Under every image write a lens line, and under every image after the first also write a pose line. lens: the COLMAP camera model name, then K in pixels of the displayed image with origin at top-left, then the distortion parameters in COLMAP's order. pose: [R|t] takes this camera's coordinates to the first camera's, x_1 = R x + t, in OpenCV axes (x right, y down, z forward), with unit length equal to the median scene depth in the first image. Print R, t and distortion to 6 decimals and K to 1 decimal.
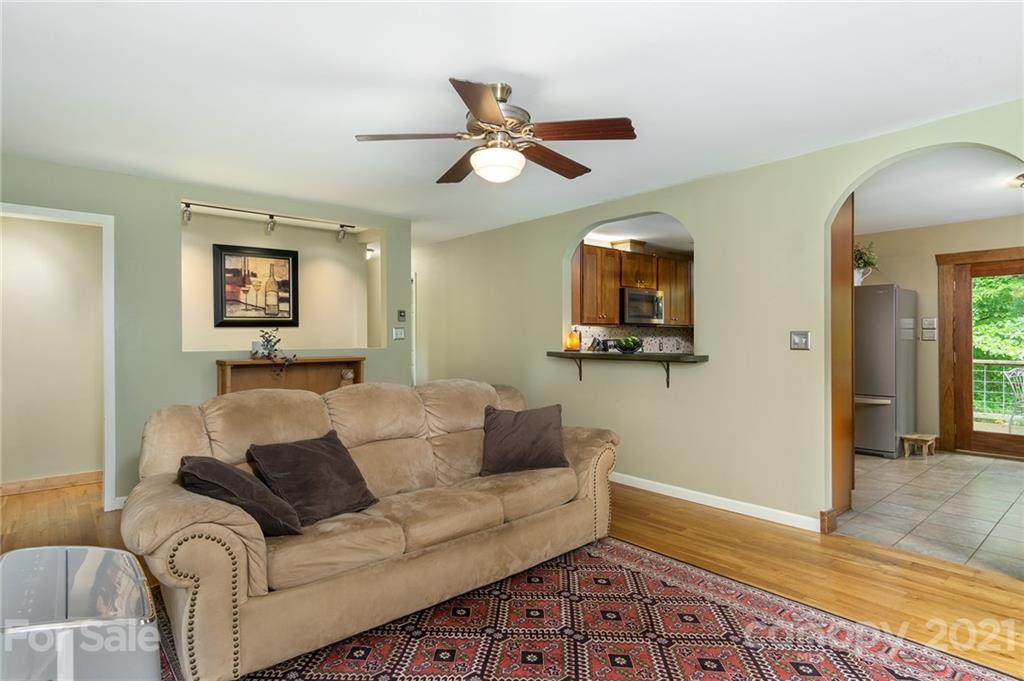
lens RADIAL K [[542.3, 0, 514.8], [0, 542.3, 338.1], [0, 0, 1]] dist [0.005136, 0.002210]
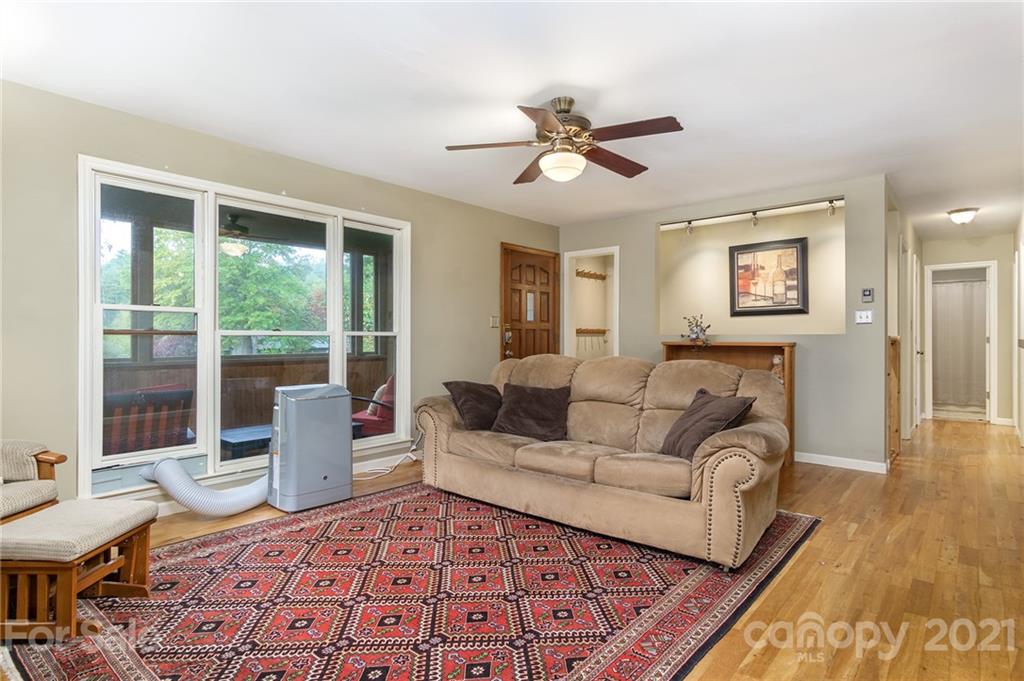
lens RADIAL K [[542.3, 0, 517.2], [0, 542.3, 340.5], [0, 0, 1]] dist [0.005136, 0.002210]
pose [[0.150967, 0.009163, -0.988496, 0.538897], [-0.002799, 0.999957, 0.008842, 0.022277], [0.988535, 0.001432, 0.150987, 0.353094]]
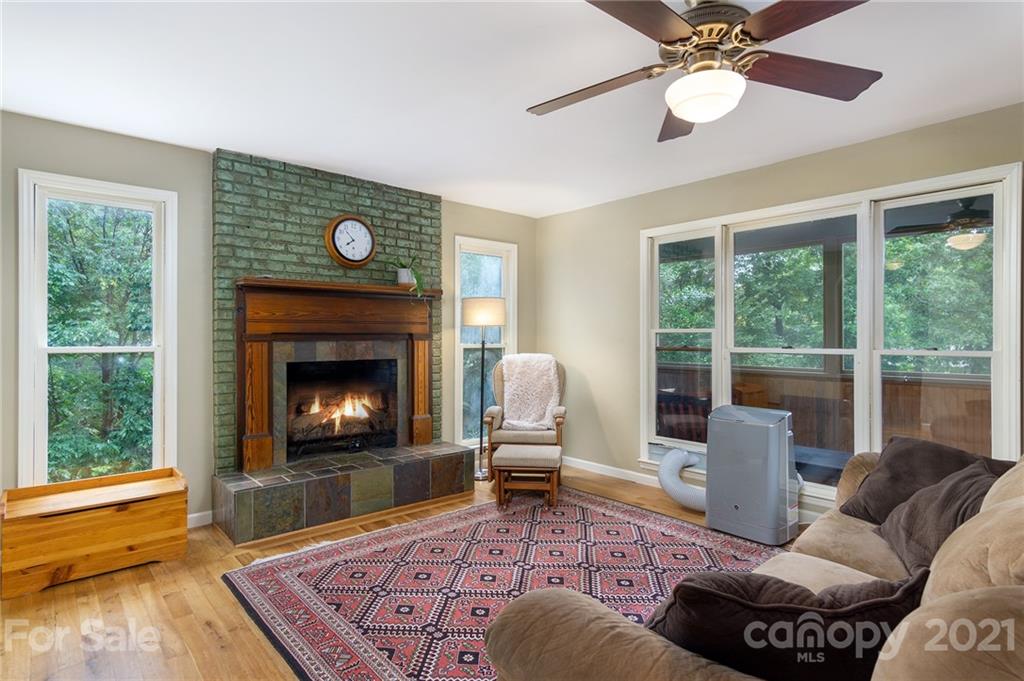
lens RADIAL K [[542.3, 0, 507.9], [0, 542.3, 337.7], [0, 0, 1]] dist [0.005136, 0.002210]
pose [[-0.999969, 0.003772, 0.006848, 0.048630], [0.003764, 0.999992, -0.001207, 0.000241], [-0.006853, -0.001181, -0.999976, 0.908300]]
